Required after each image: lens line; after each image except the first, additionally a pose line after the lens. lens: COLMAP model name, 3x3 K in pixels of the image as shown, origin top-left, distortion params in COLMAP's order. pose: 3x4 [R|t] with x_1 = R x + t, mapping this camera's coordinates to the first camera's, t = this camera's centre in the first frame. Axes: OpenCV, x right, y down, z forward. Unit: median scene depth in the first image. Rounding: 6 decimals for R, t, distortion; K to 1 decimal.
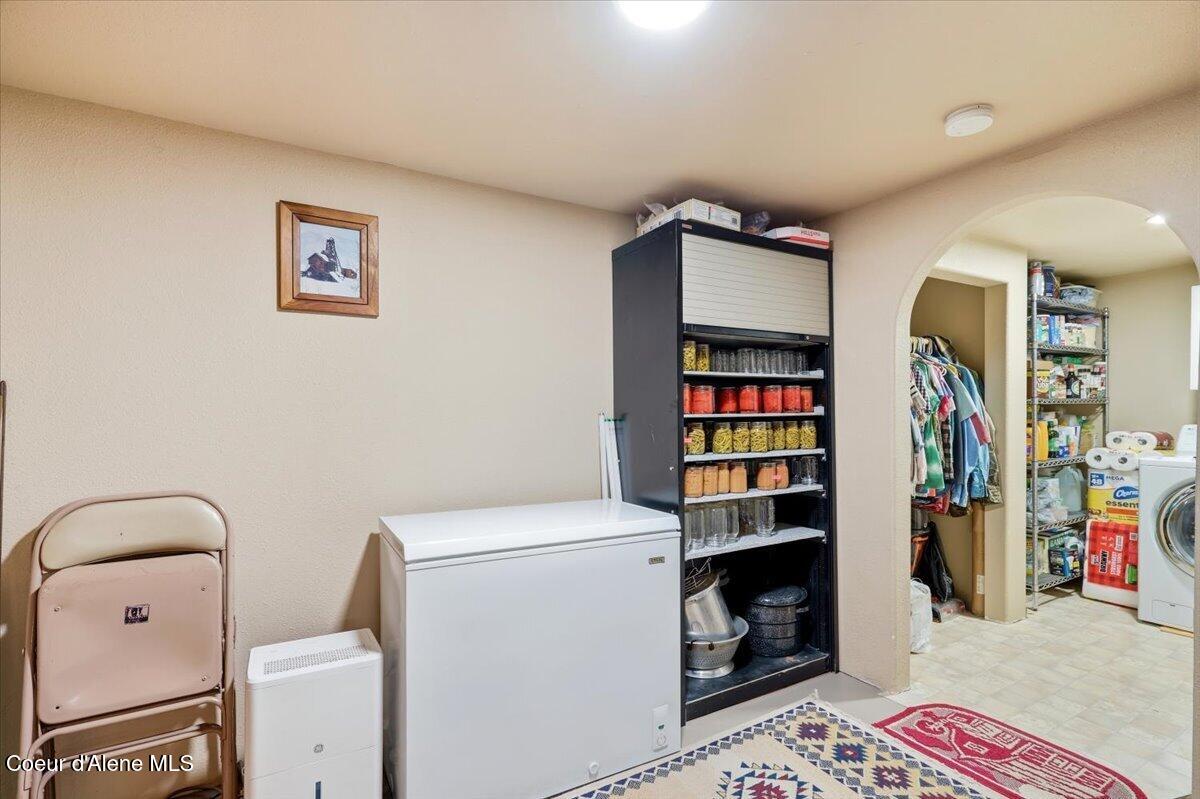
lens RADIAL K [[559.3, 0, 600.2], [0, 559.3, 407.4], [0, 0, 1]] dist [-0.000674, -0.000049]
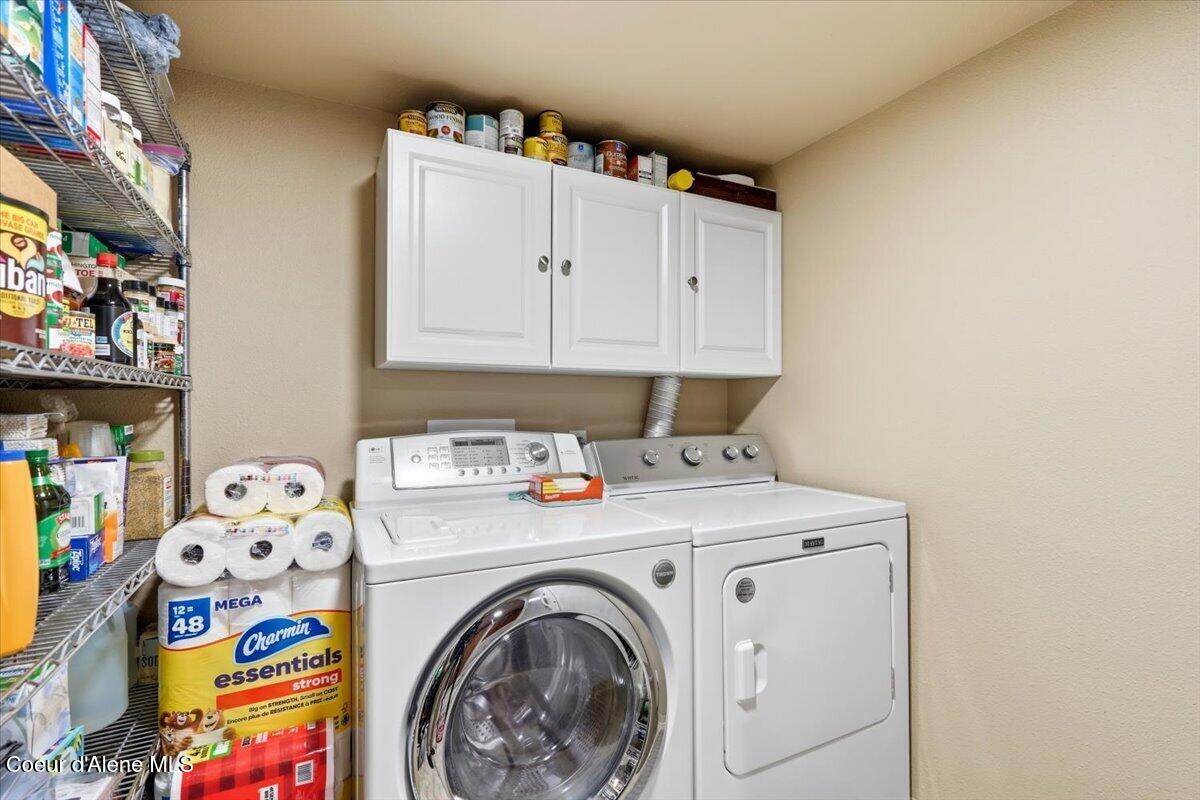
lens RADIAL K [[559.3, 0, 600.2], [0, 559.3, 407.9], [0, 0, 1]] dist [-0.000674, -0.000049]
pose [[0.048754, -0.000309, 0.998811, 0.563625], [-0.003717, 0.999993, 0.000491, 0.003979], [-0.998804, -0.003736, 0.048753, 0.731441]]
